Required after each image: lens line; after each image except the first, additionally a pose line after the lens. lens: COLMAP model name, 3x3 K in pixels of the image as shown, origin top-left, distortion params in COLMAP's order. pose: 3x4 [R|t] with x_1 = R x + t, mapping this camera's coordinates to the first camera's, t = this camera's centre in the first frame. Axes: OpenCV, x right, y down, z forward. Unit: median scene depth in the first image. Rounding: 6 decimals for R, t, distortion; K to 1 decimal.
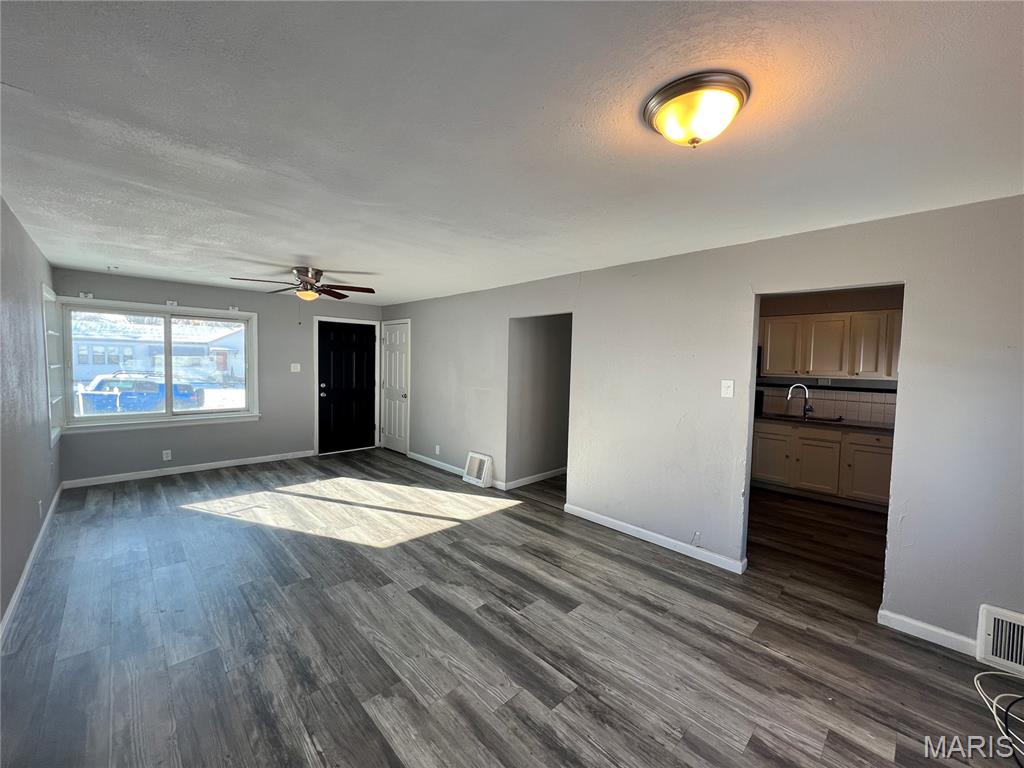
lens RADIAL K [[407.3, 0, 512.2], [0, 407.3, 384.4], [0, 0, 1]] dist [-0.001631, -0.000612]
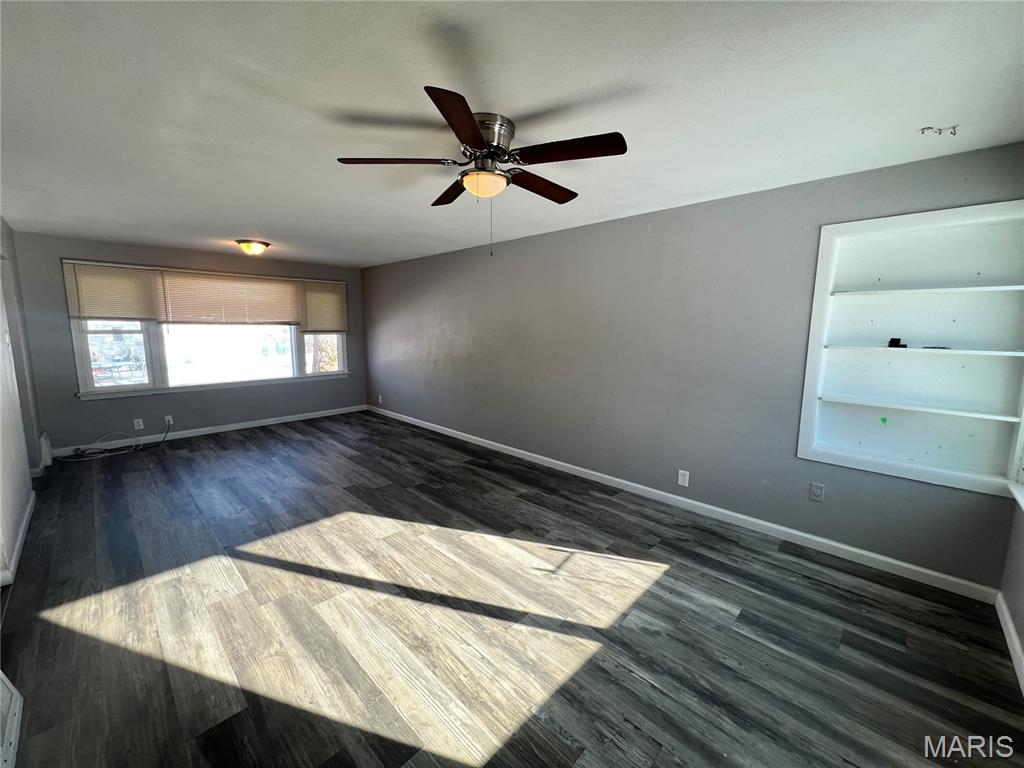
lens RADIAL K [[407.3, 0, 508.0], [0, 407.3, 382.4], [0, 0, 1]] dist [-0.001631, -0.000612]
pose [[-0.999184, -0.028961, -0.028140, -0.595599], [-0.033839, 0.980782, 0.192149, -0.099243], [0.022034, 0.192945, -0.980962, 1.707736]]
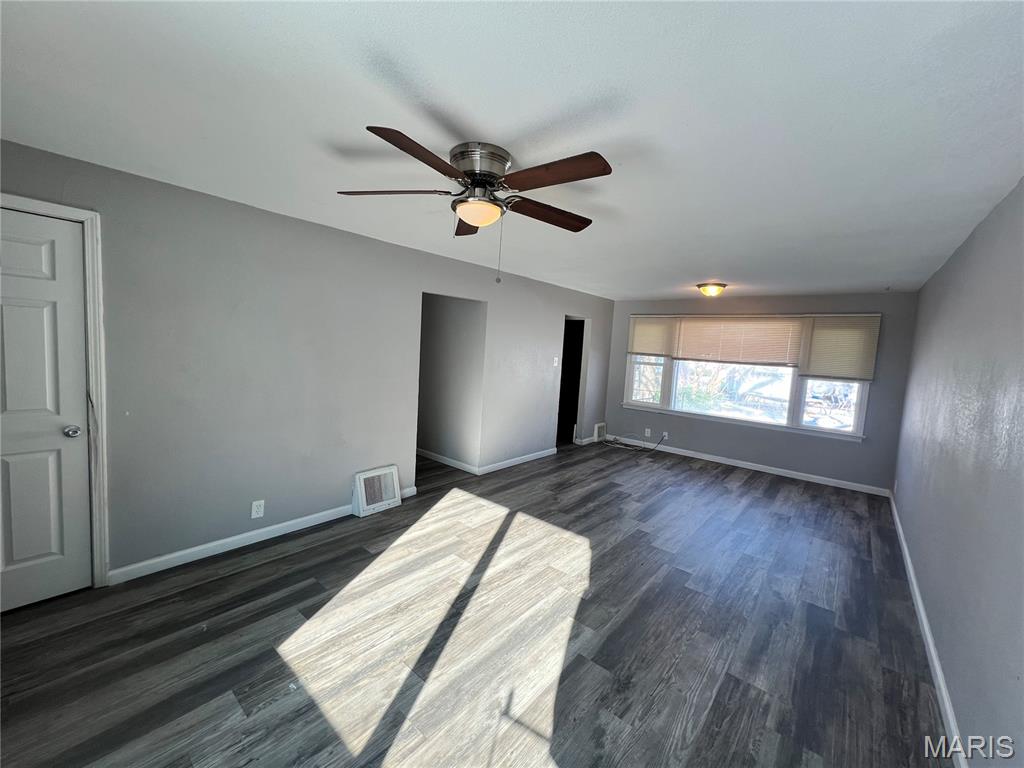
lens RADIAL K [[407.3, 0, 513.1], [0, 407.3, 379.8], [0, 0, 1]] dist [-0.001631, -0.000612]
pose [[-0.095511, -0.112706, 0.989027, -1.115623], [-0.002240, 0.993591, 0.113010, -0.097417], [-0.995426, 0.008578, -0.095151, 1.143997]]
